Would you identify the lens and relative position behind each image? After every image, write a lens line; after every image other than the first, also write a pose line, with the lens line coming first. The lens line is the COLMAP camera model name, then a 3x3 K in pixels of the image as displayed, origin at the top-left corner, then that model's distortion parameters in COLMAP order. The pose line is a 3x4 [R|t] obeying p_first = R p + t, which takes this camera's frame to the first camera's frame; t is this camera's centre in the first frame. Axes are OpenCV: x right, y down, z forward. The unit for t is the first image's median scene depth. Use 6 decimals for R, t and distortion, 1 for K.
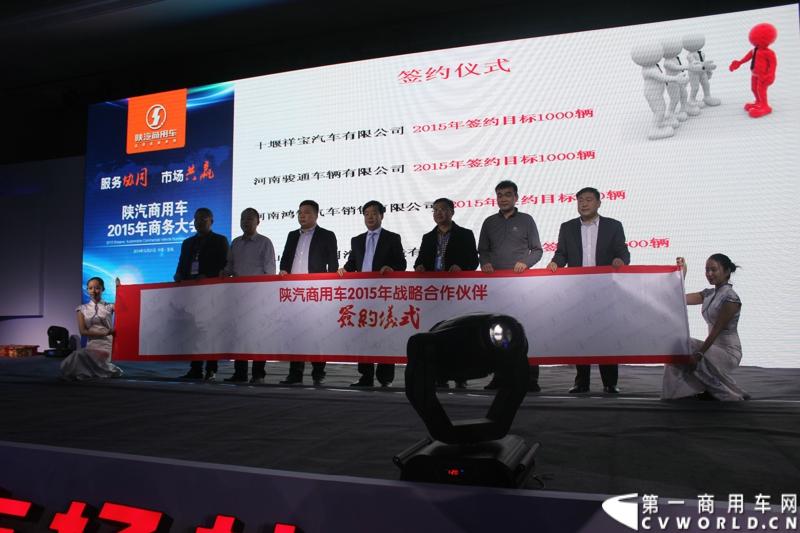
lens RADIAL K [[658.8, 0, 398.2], [0, 658.8, 264.7], [0, 0, 1]] dist [-0.003488, 0.003557]
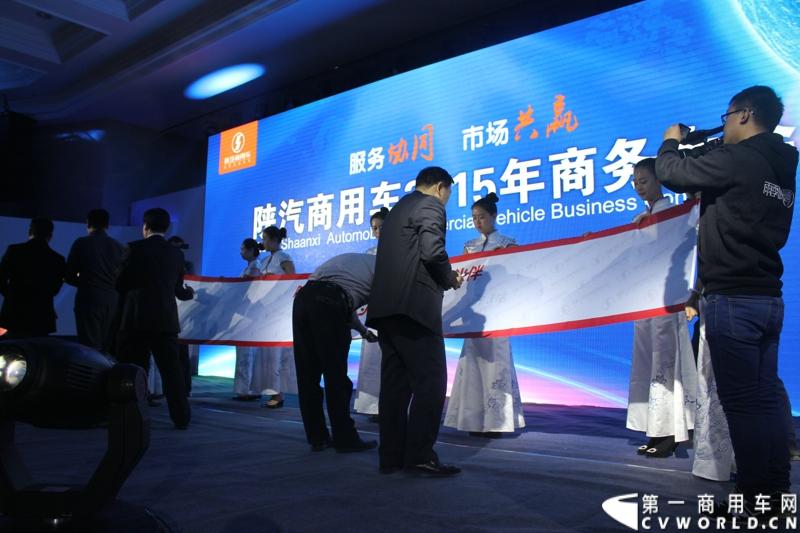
lens RADIAL K [[658.2, 0, 400.0], [0, 658.2, 266.5], [0, 0, 1]] dist [-0.002329, 0.000035]
pose [[0.724737, -0.002564, -0.689021, -0.048729], [0.020713, 0.999622, 0.018067, -0.049290], [0.688714, -0.027365, 0.724516, 0.655564]]
